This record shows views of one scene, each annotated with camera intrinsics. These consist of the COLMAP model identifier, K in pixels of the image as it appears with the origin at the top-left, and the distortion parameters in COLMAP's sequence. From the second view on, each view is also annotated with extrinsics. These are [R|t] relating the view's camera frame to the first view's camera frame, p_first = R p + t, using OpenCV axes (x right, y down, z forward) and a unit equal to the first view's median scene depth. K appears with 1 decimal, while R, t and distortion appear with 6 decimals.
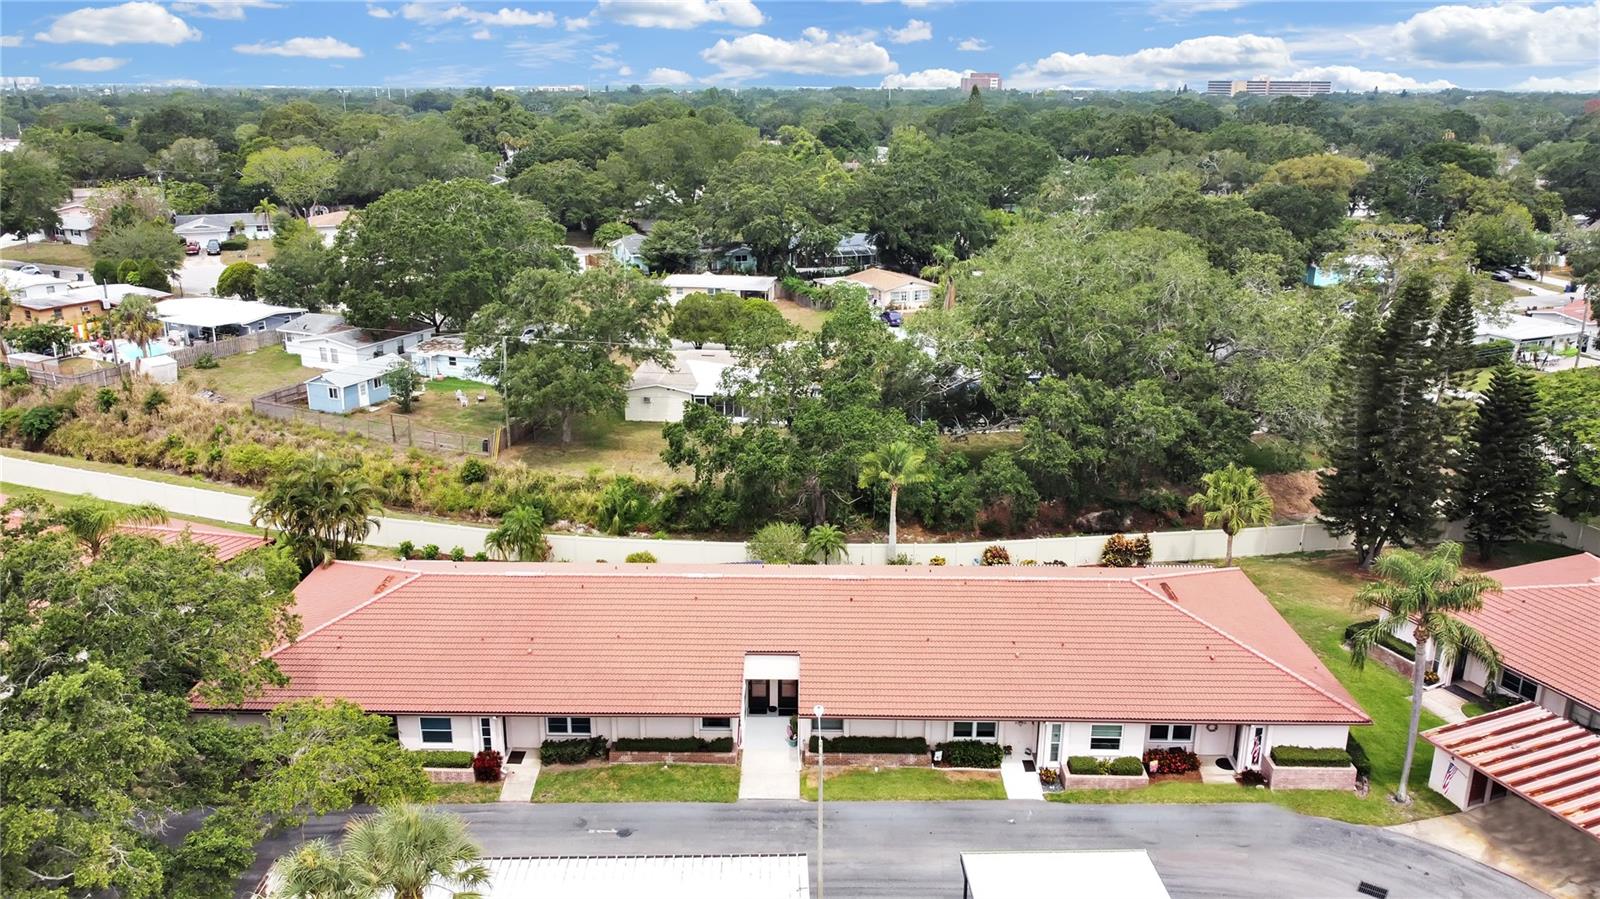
lens RADIAL K [[1210.1, 0, 800.0], [0, 1210.1, 449.5], [0, 0, 1]] dist [0.000079, -0.002347]
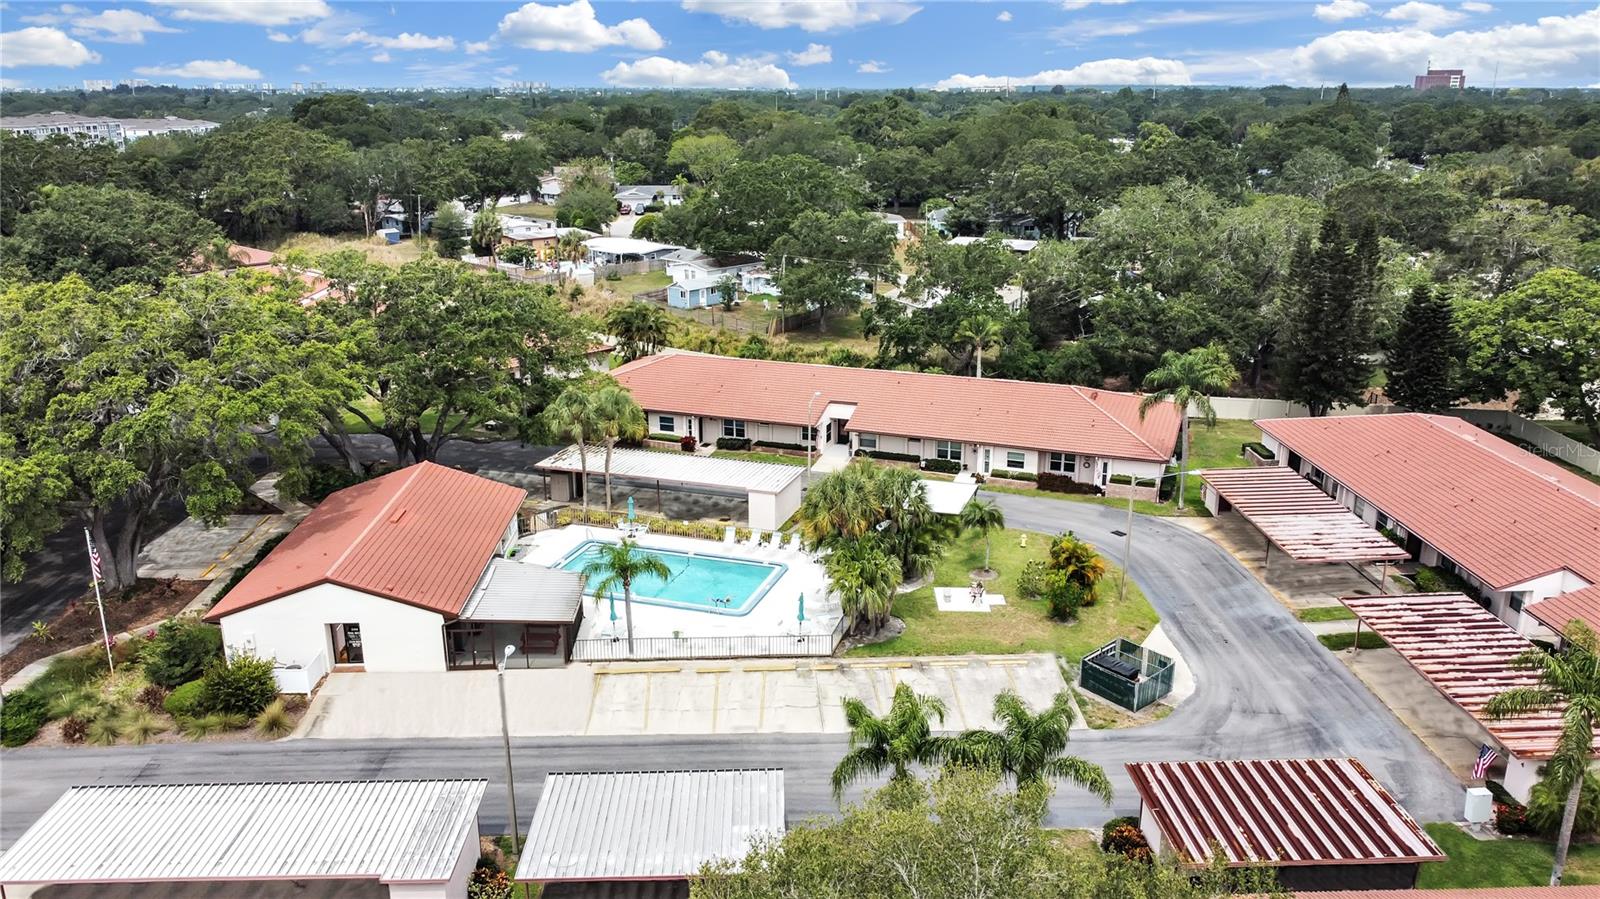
lens RADIAL K [[1210.1, 0, 800.0], [0, 1210.1, 449.5], [0, 0, 1]] dist [0.000079, -0.002347]
pose [[0.940508, 0.091645, -0.327177, 0.288619], [-0.091848, 0.995662, 0.014864, 0.123355], [0.327120, 0.016071, 0.944846, -0.402330]]
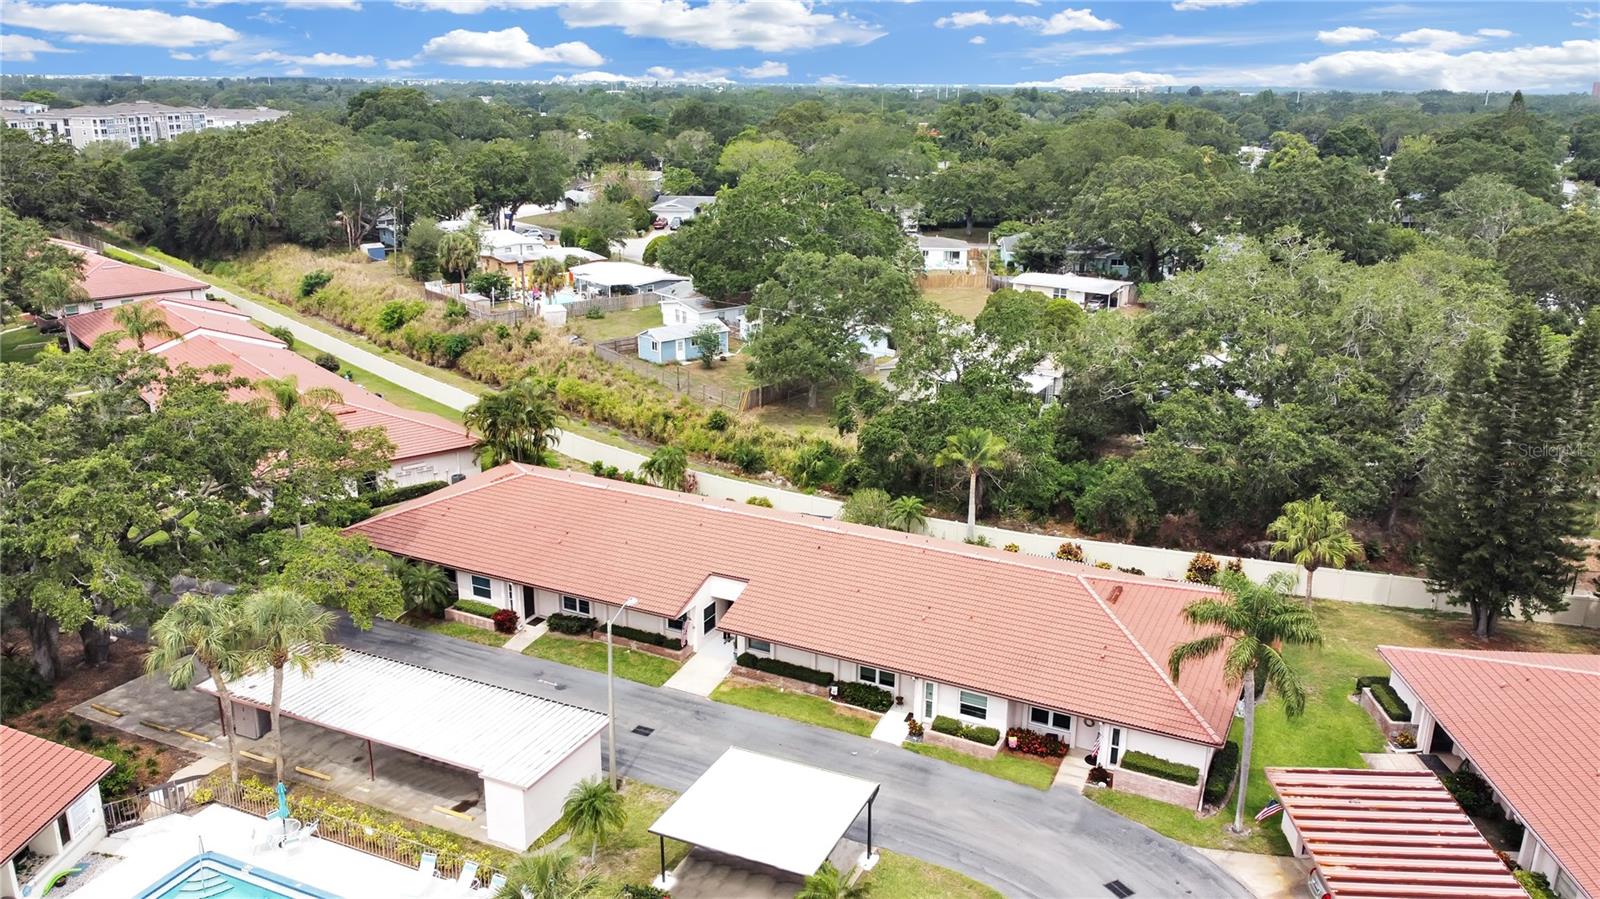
lens RADIAL K [[1210.1, 0, 800.0], [0, 1210.1, 449.5], [0, 0, 1]] dist [0.000079, -0.002347]
pose [[0.899454, 0.131731, -0.416689, 0.290515], [-0.131954, 0.990849, 0.028413, 0.002112], [0.416619, 0.029428, 0.908605, -0.022600]]
